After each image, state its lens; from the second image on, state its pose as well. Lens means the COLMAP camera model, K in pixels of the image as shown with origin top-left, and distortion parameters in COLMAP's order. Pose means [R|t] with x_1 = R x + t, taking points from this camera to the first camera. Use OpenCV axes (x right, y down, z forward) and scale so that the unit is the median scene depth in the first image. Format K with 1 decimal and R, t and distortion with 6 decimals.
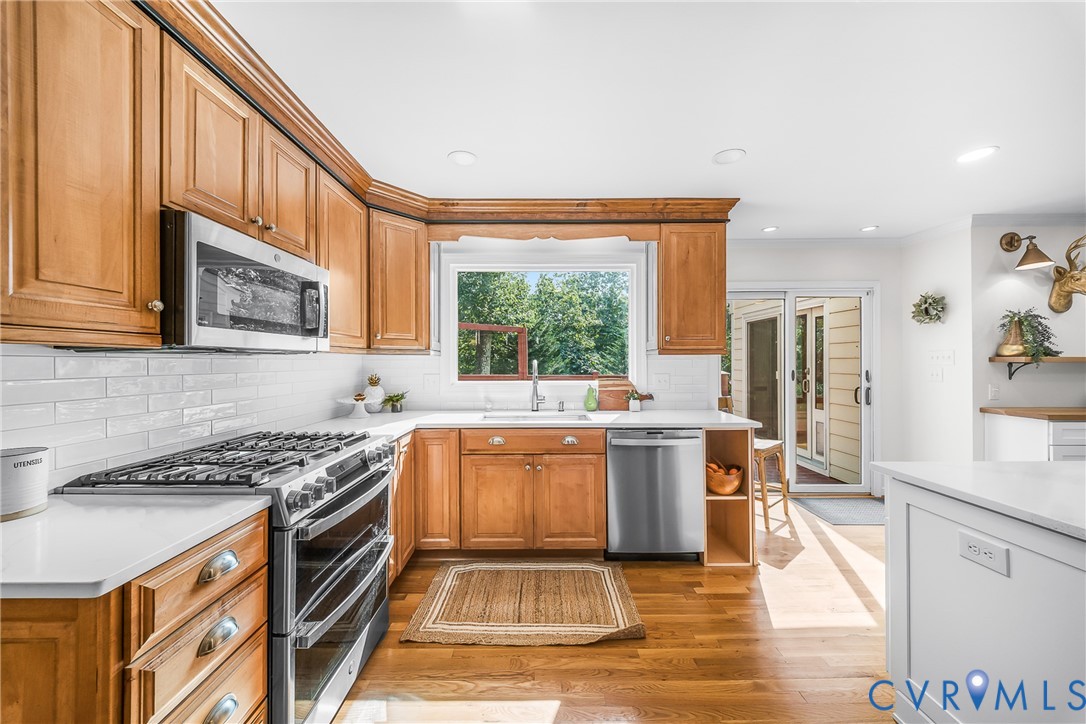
lens RADIAL K [[379.6, 0, 544.2], [0, 379.6, 360.0], [0, 0, 1]] dist [0.017795, -0.000027]
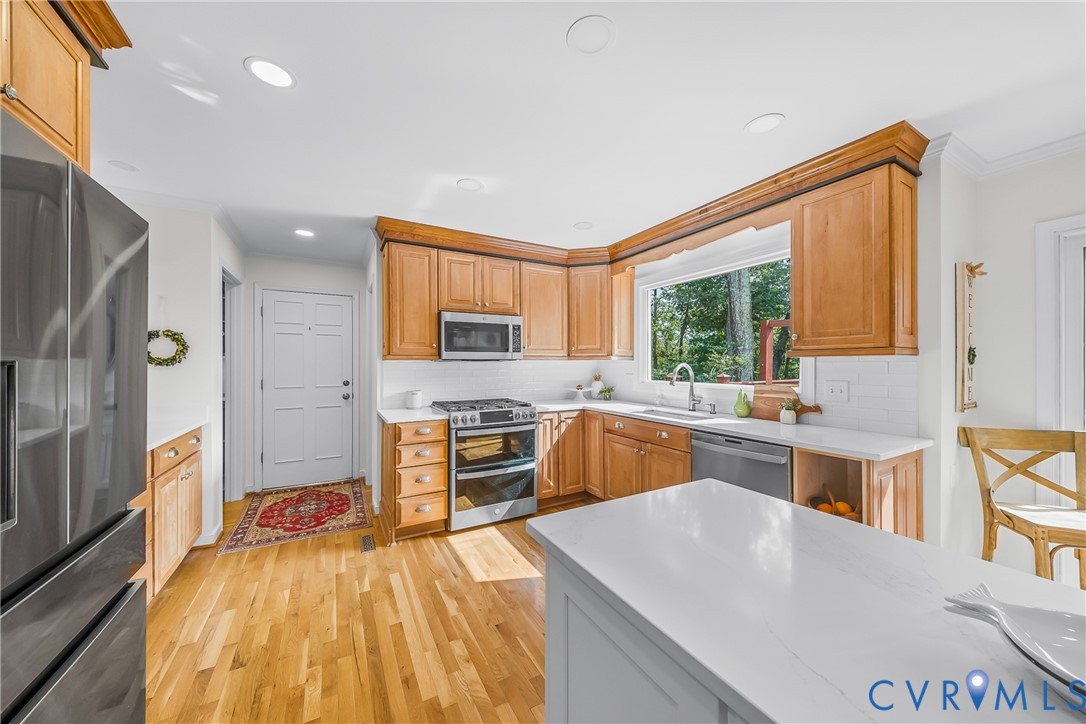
lens RADIAL K [[375.7, 0, 548.6], [0, 375.7, 363.6], [0, 0, 1]] dist [-0.000273, -0.000066]
pose [[0.492538, 0.001208, -0.870290, 0.767777], [0.004483, 0.999982, 0.003925, -0.004767], [0.870279, -0.005835, 0.492524, 0.136142]]
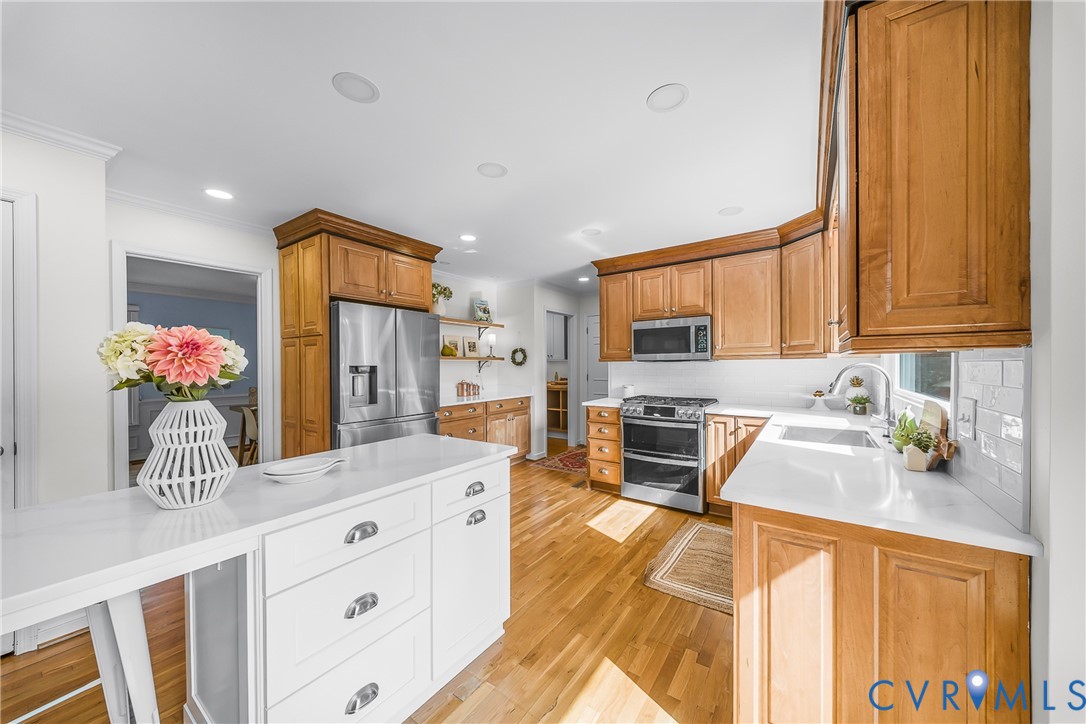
lens RADIAL K [[376.0, 0, 541.4], [0, 376.0, 366.4], [0, 0, 1]] dist [0.000185, -0.000009]
pose [[-0.581318, 0.010694, -0.813606, 0.967598], [0.011514, 0.999922, 0.004916, -0.004150], [0.813595, -0.006510, -0.581395, 0.960996]]
